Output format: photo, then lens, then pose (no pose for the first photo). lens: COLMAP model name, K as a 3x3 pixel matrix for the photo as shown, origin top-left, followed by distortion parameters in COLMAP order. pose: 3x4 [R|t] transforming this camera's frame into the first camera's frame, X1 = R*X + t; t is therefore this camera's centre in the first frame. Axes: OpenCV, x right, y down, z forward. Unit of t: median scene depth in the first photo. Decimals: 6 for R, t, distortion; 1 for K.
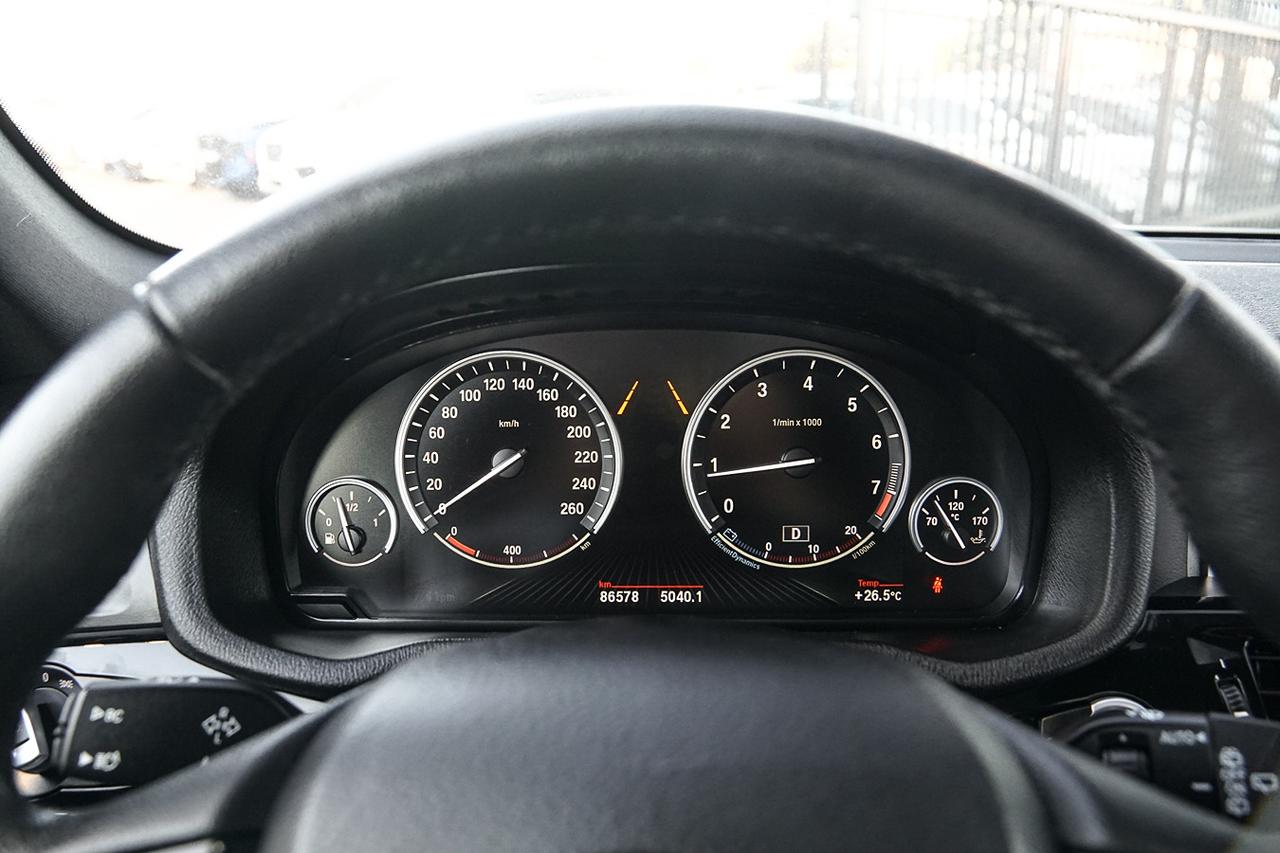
lens RADIAL K [[993.2, 0, 632.3], [0, 993.2, 424.2], [0, 0, 1]] dist [-0.141965, 0.110072]
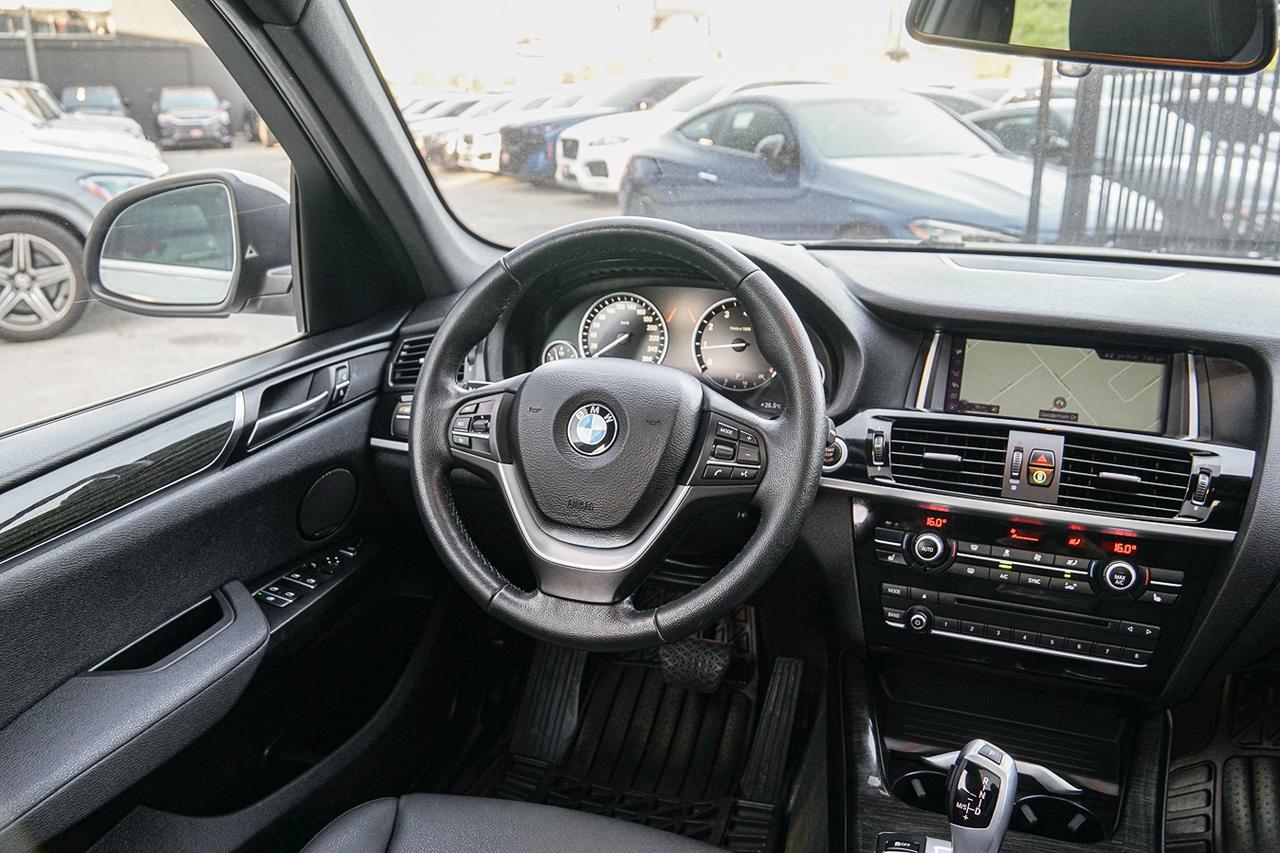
lens RADIAL K [[993.2, 0, 632.3], [0, 993.2, 424.2], [0, 0, 1]] dist [-0.141965, 0.110072]
pose [[0.964934, 0.081780, -0.249430, 0.528701], [-0.081321, 0.996614, 0.012163, 0.219490], [0.249580, 0.008548, 0.968317, -1.373491]]
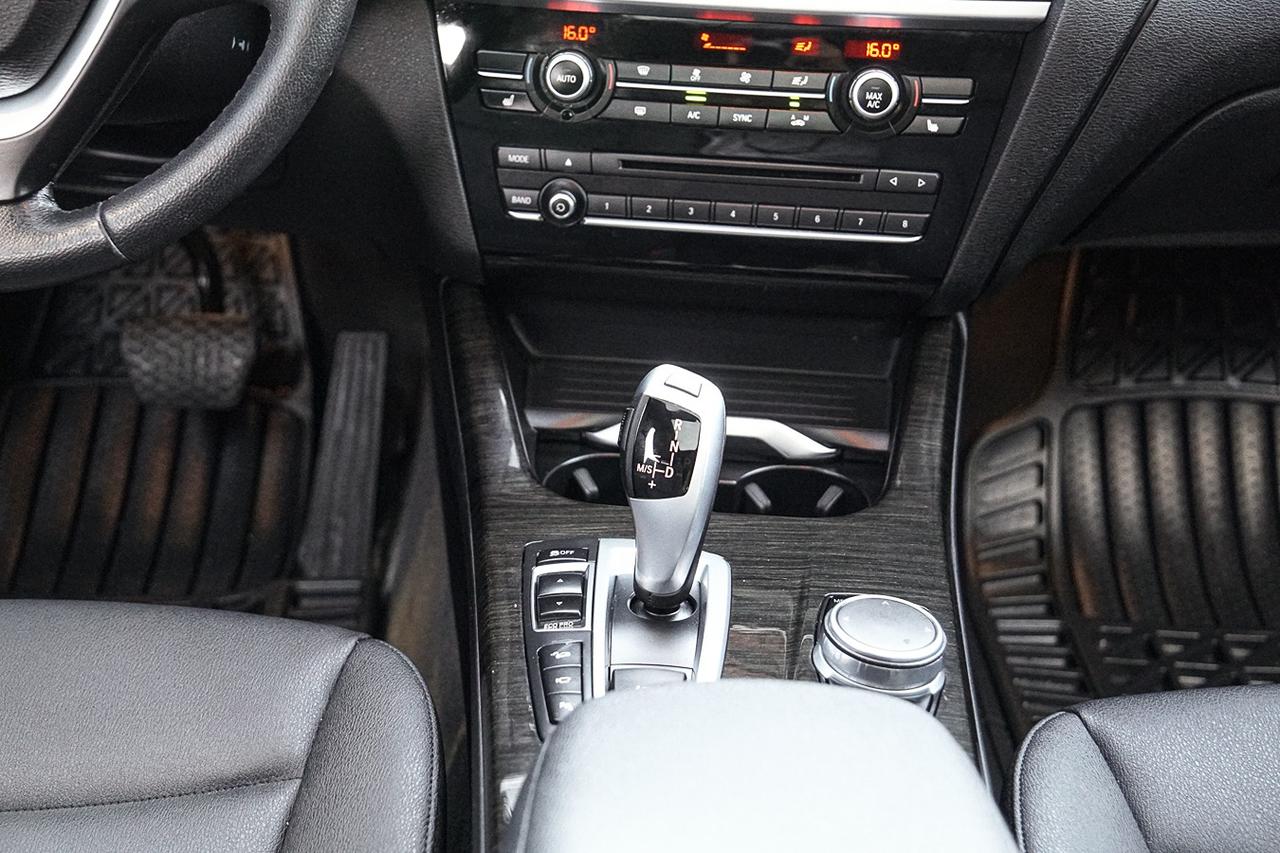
lens RADIAL K [[1858.1, 0, 628.4], [0, 1858.1, 425.6], [0, 0, 1]] dist [0.145325, 0.130968]
pose [[0.998174, 0.009996, 0.059579, 0.577512], [-0.023226, 0.973914, 0.225725, 0.347847], [-0.055769, -0.226697, 0.972367, -1.582385]]
